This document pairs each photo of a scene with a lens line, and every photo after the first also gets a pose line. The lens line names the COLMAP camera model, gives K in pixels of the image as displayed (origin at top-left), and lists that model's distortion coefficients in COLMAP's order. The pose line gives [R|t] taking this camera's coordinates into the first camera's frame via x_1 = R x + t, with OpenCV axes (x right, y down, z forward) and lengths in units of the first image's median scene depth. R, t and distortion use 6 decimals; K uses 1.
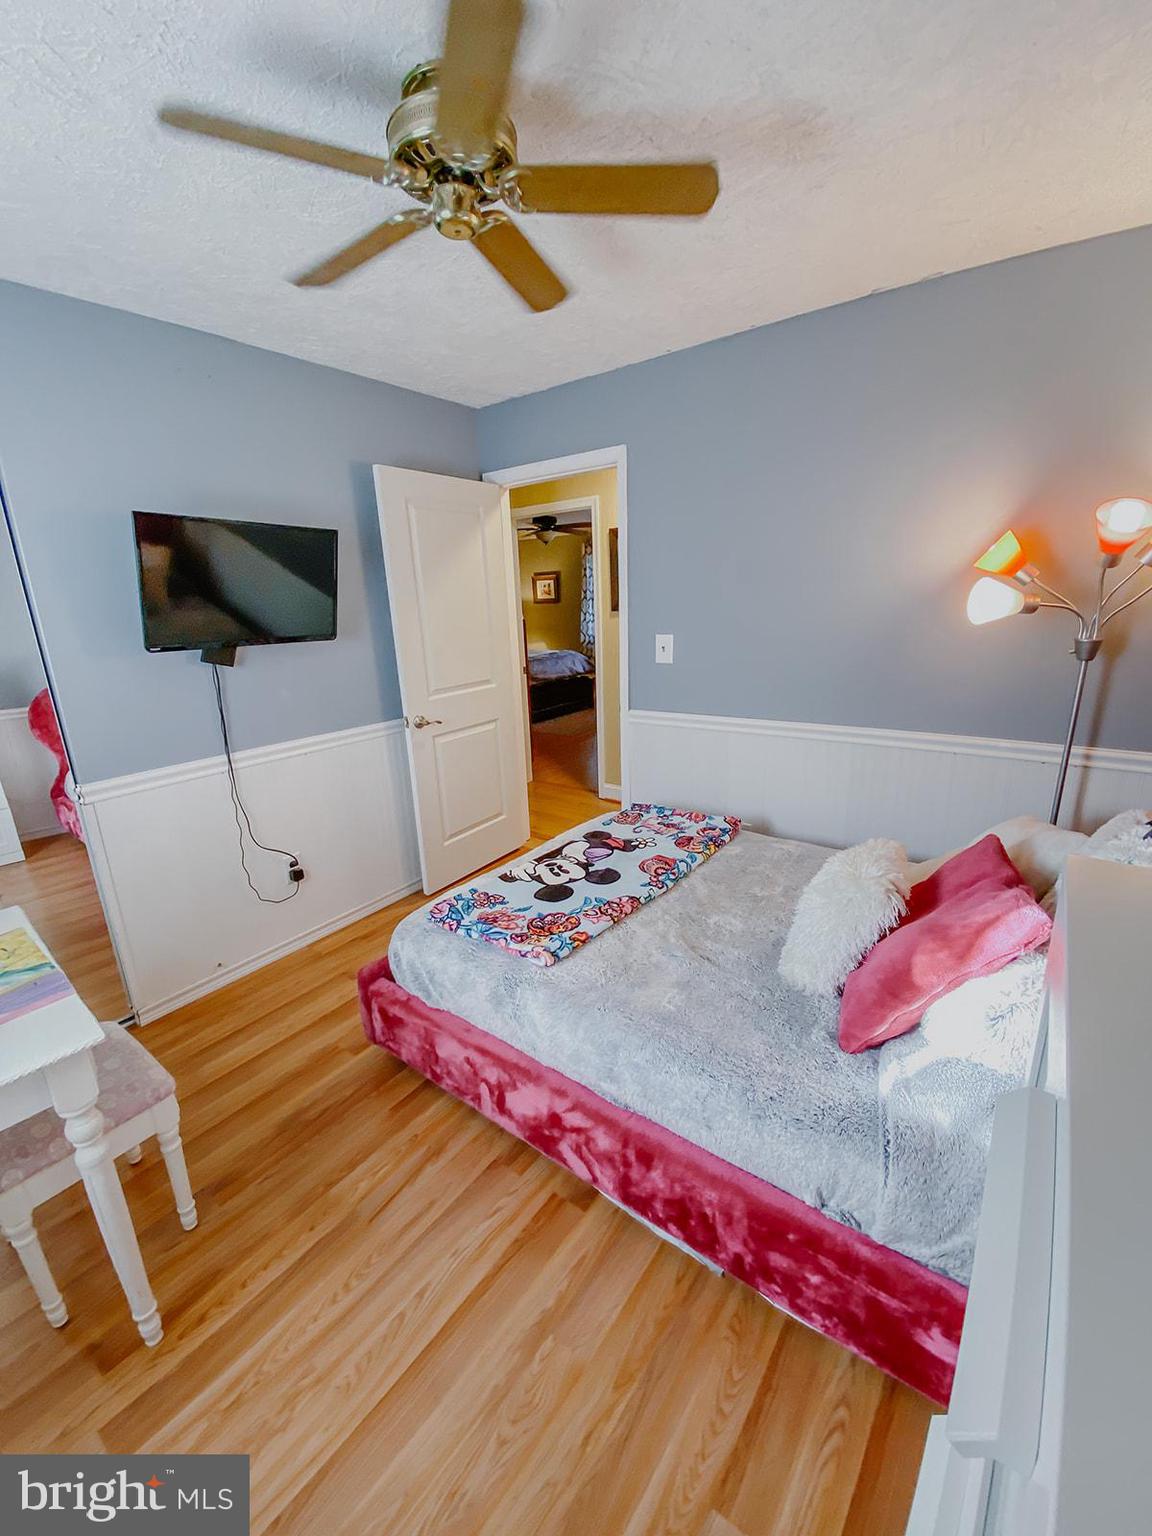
lens RADIAL K [[619.1, 0, 568.3], [0, 619.1, 766.7], [0, 0, 1]] dist [0.038773, -0.028325]
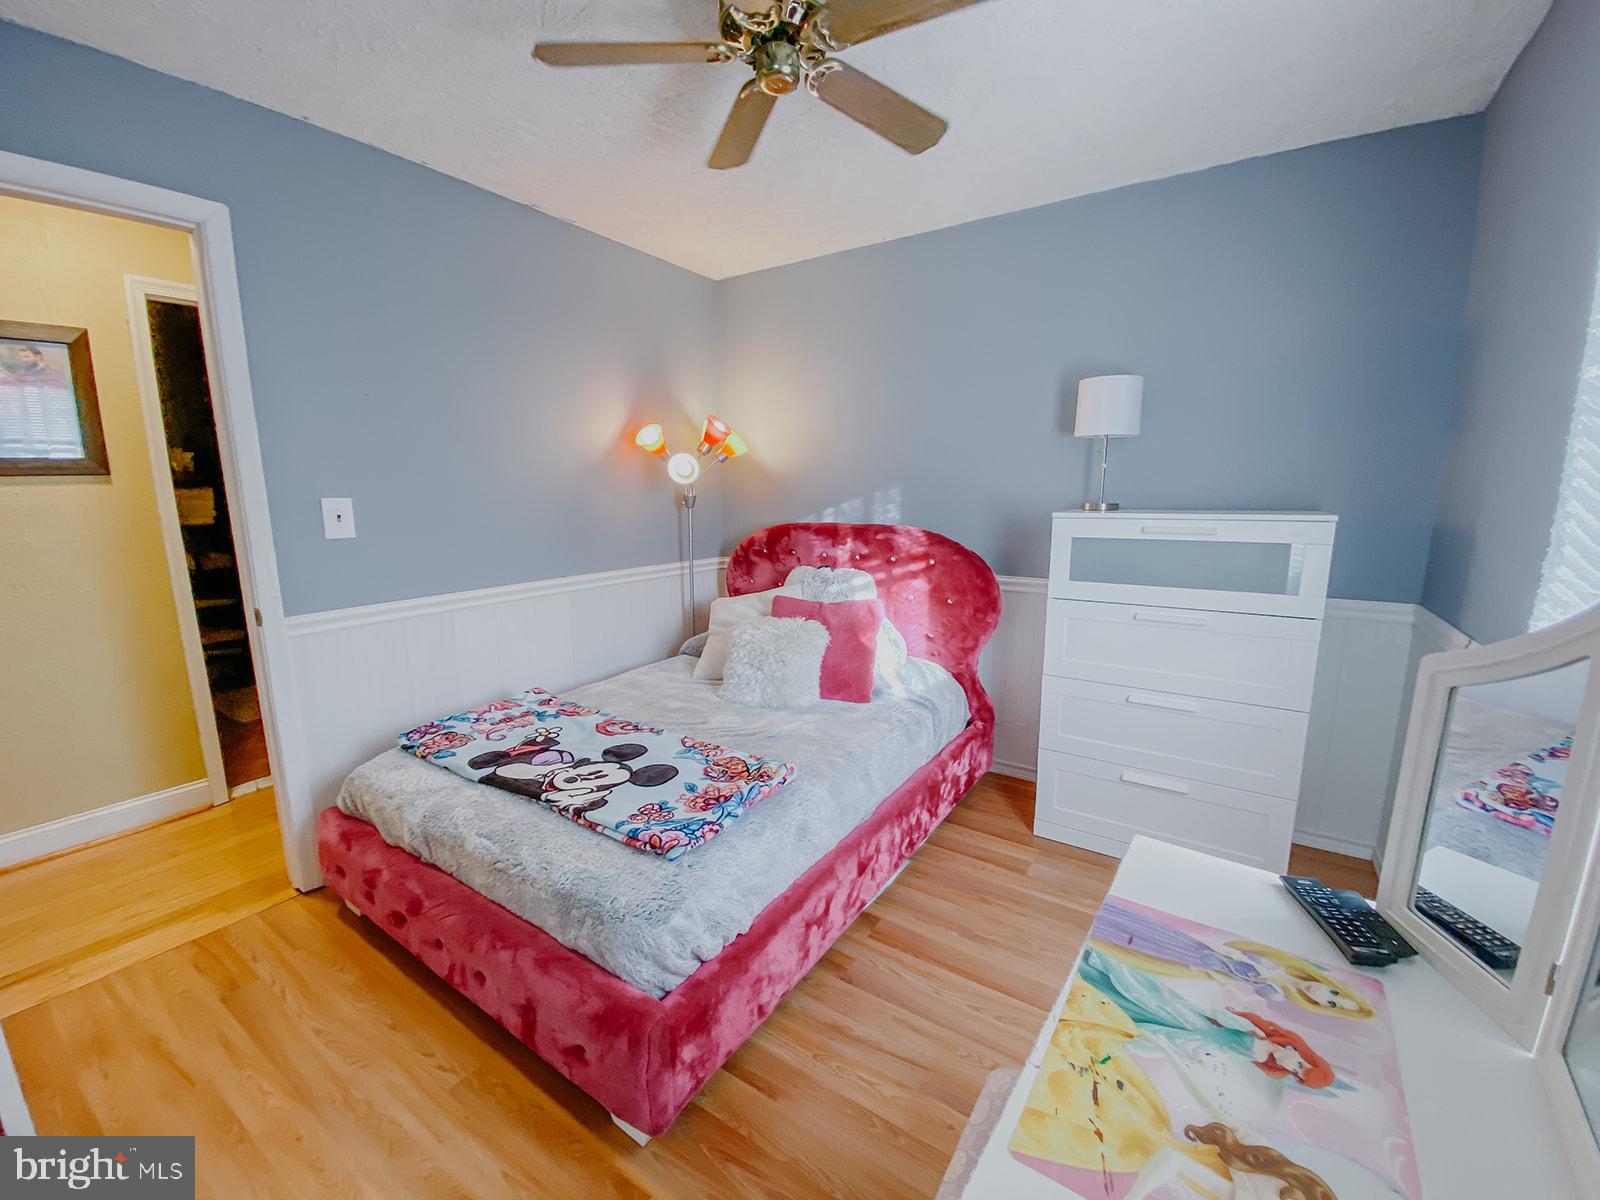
lens RADIAL K [[644.9, 0, 800.7], [0, 644.9, 609.9], [0, 0, 1]] dist [0.038773, -0.028325]
pose [[-0.058291, -0.147215, 0.987385, -0.807740], [0.268591, 0.950284, 0.157540, -0.088253], [-0.961489, 0.274386, -0.015853, 0.701113]]
